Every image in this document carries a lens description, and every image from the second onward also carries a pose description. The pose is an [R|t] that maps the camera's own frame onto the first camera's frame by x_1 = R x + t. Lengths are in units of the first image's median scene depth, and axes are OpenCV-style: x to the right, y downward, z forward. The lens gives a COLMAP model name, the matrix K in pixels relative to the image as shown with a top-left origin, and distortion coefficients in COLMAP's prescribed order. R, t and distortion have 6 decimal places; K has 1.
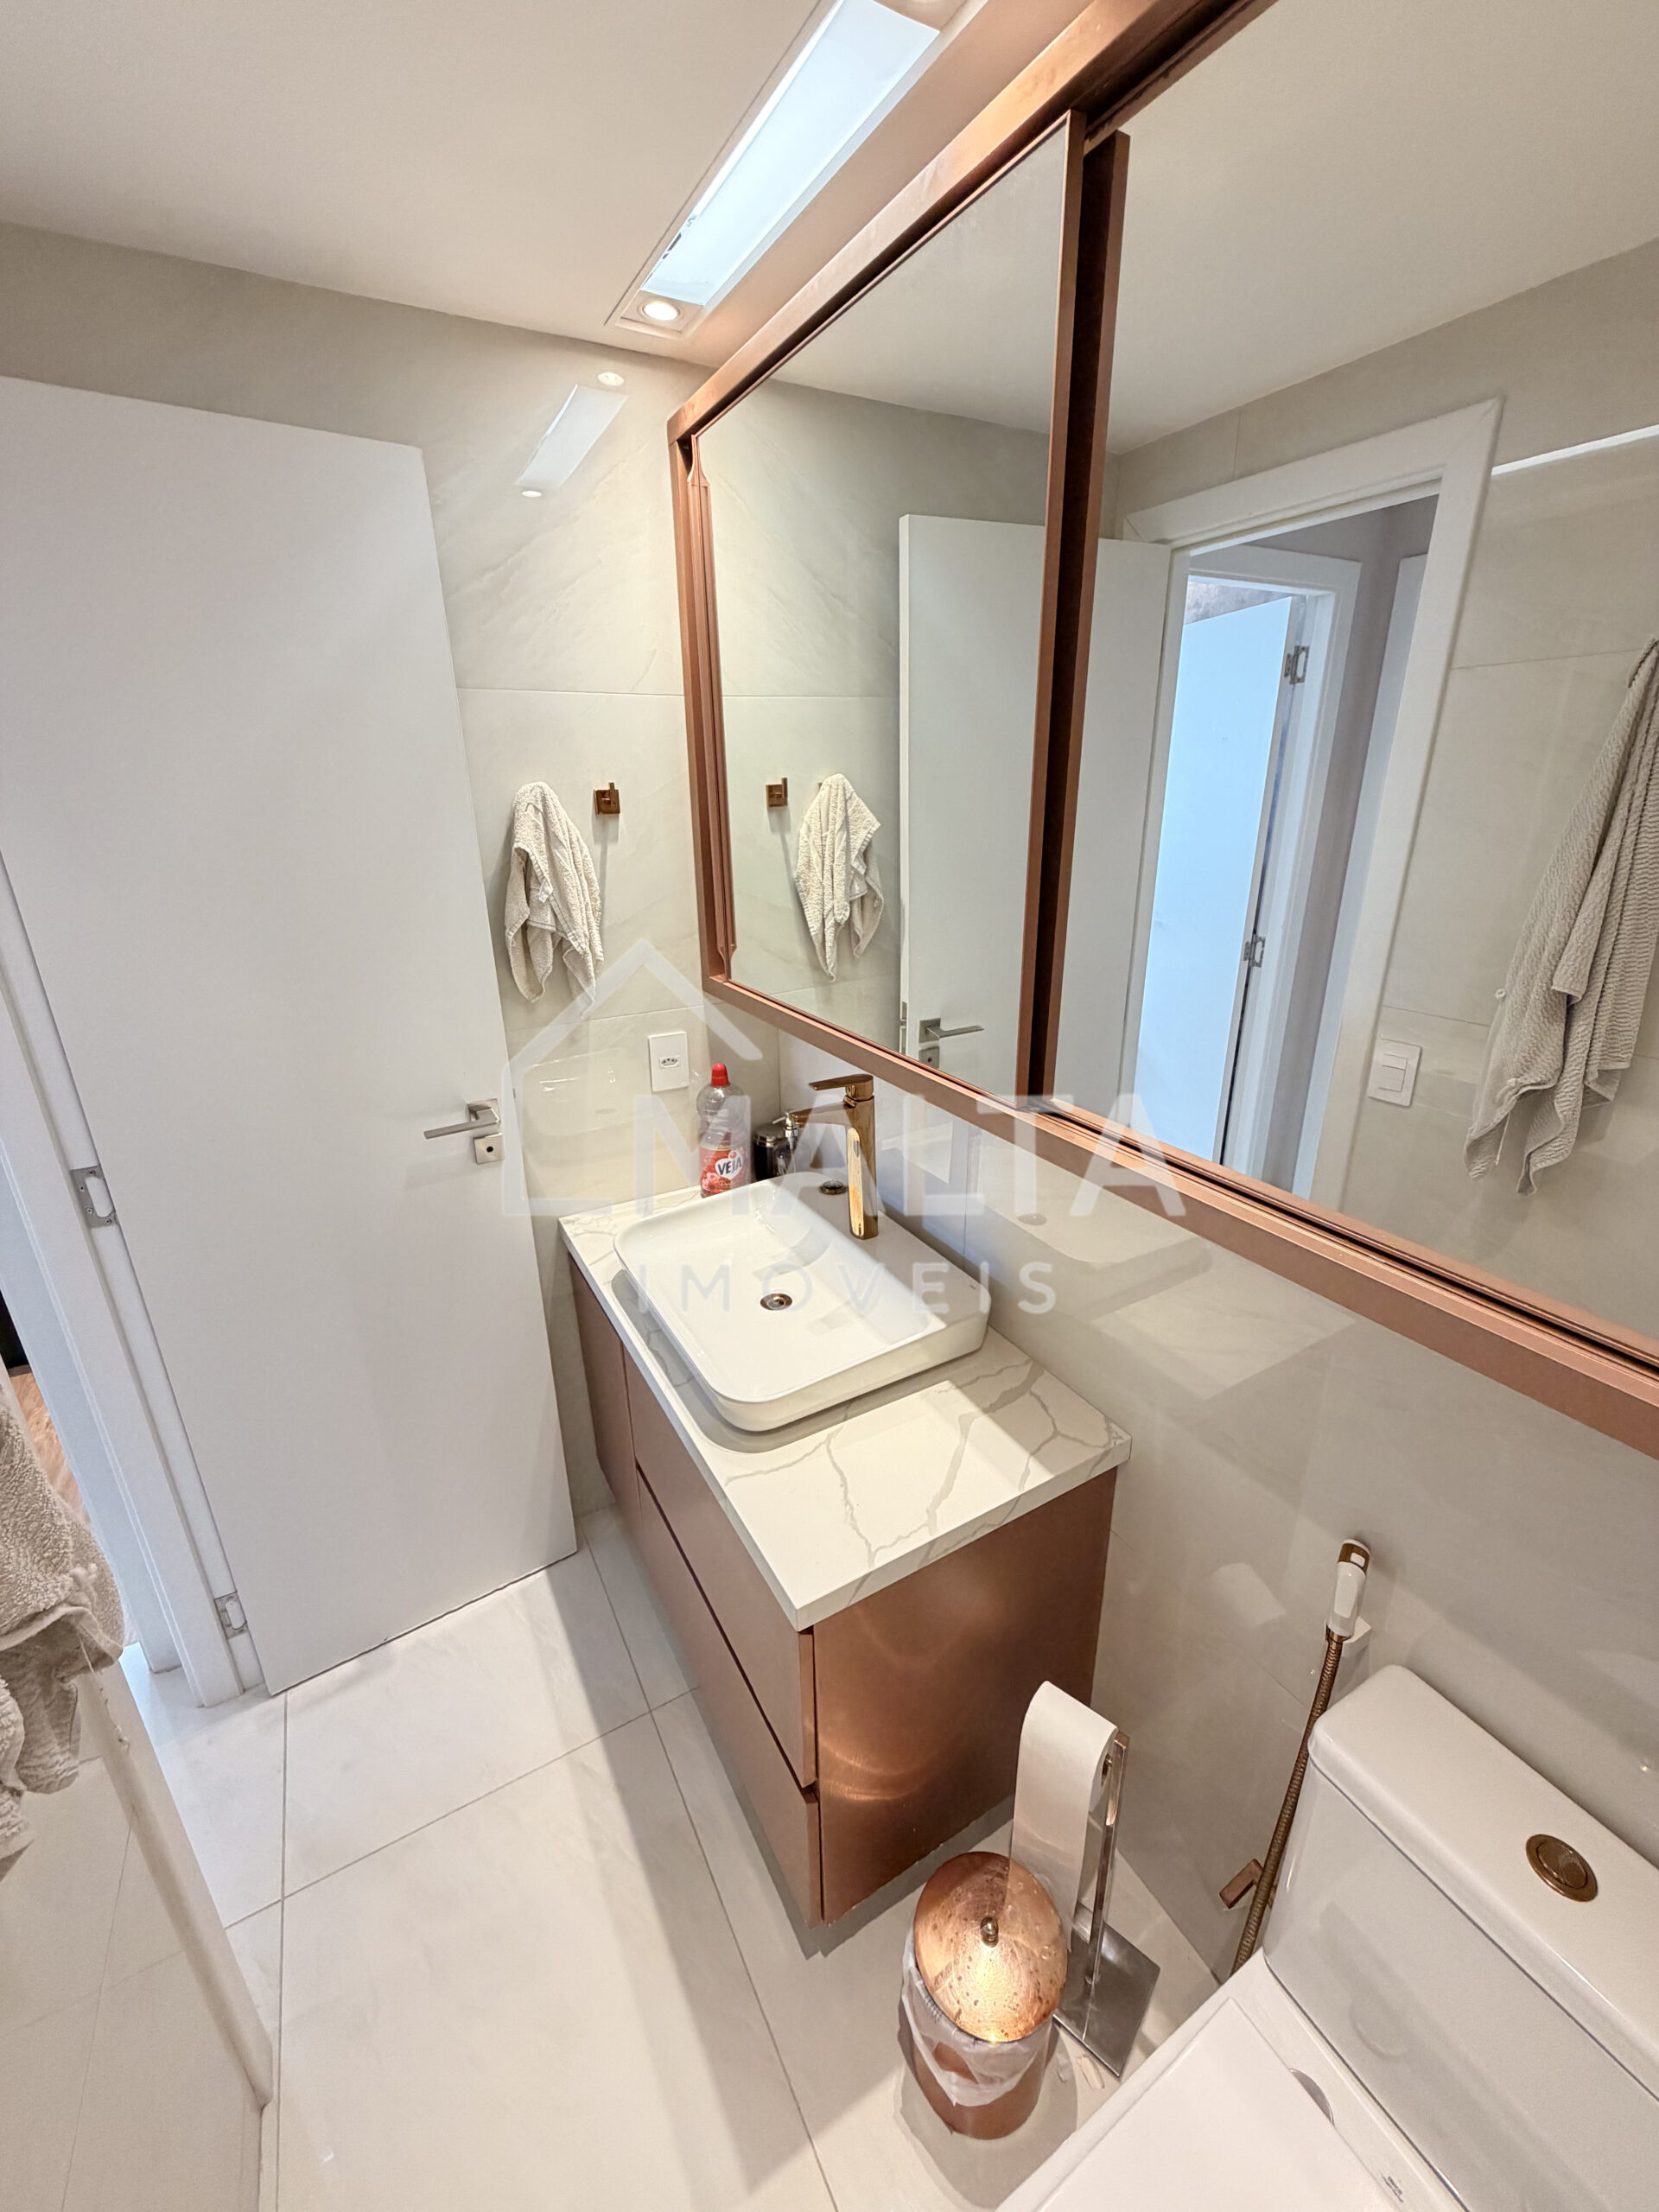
lens RADIAL K [[883.2, 0, 826.7], [0, 883.2, 1101.1], [0, 0, 1]] dist [0.000767, 0.000275]
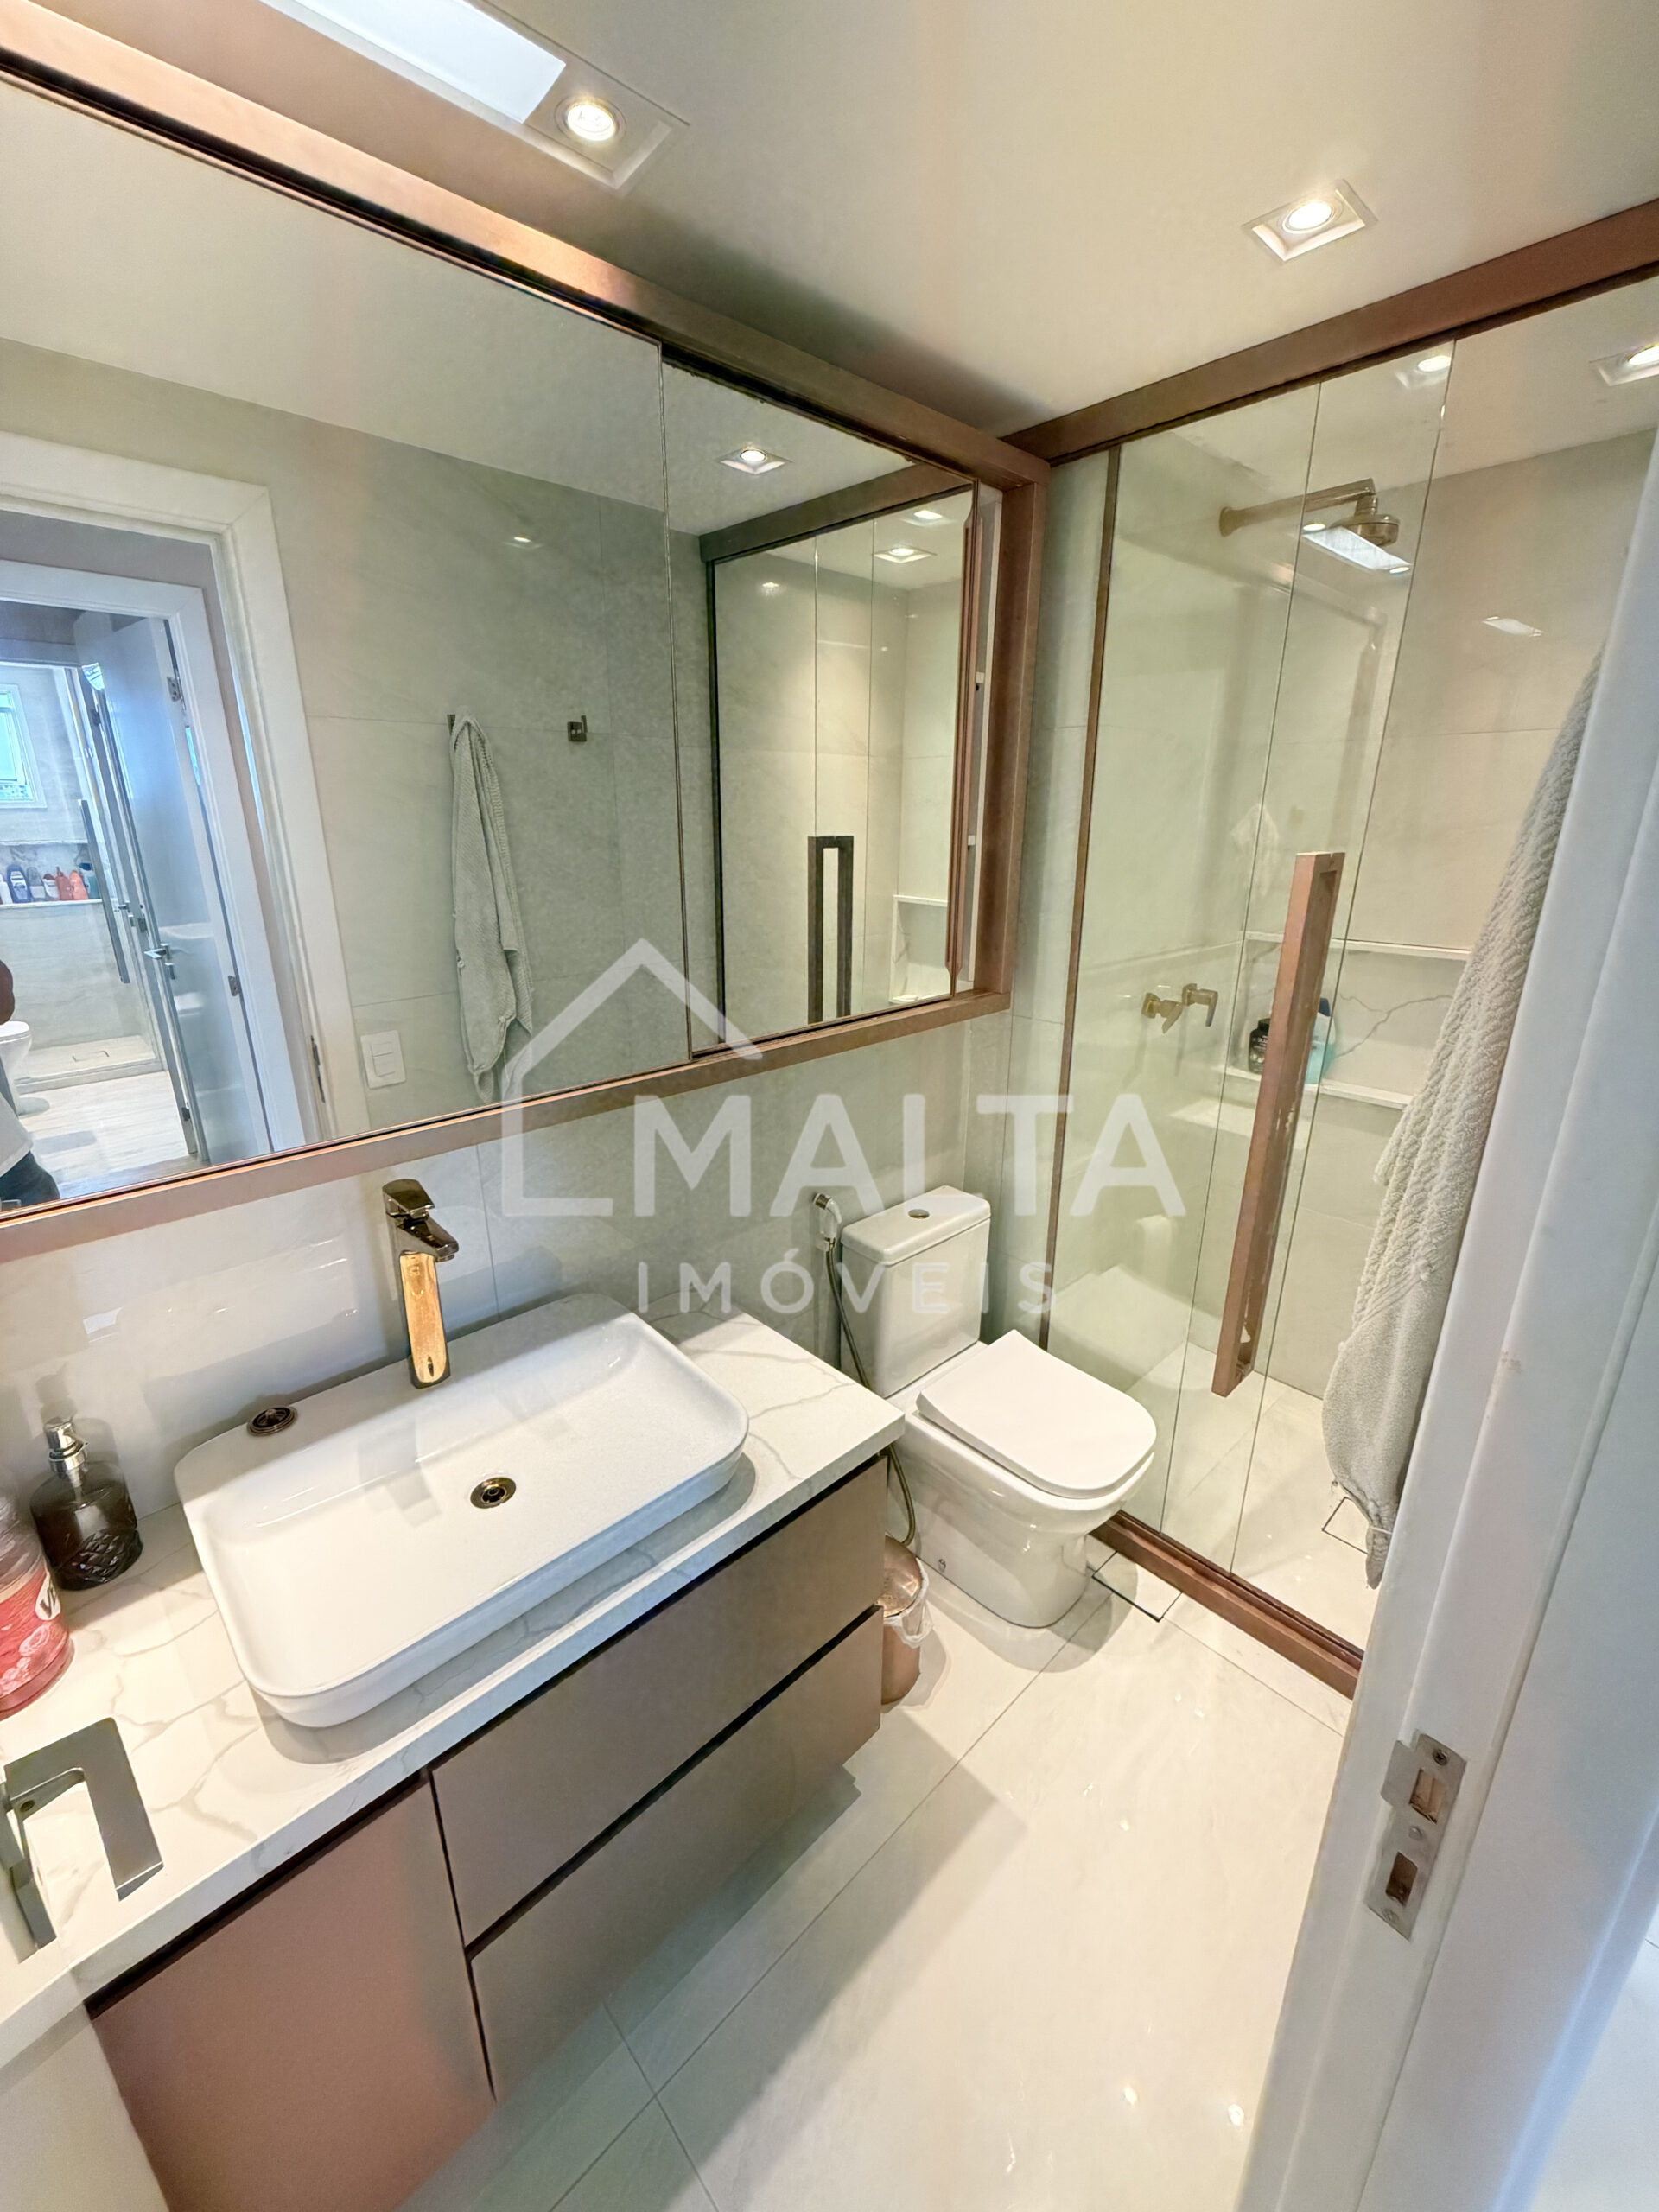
lens RADIAL K [[883.2, 0, 826.7], [0, 883.2, 1101.1], [0, 0, 1]] dist [0.000767, 0.000275]
pose [[-0.235248, -0.281667, 0.930227, -0.750946], [0.341644, 0.872046, 0.350450, -0.230927], [-0.909911, 0.400249, -0.108917, 0.730622]]
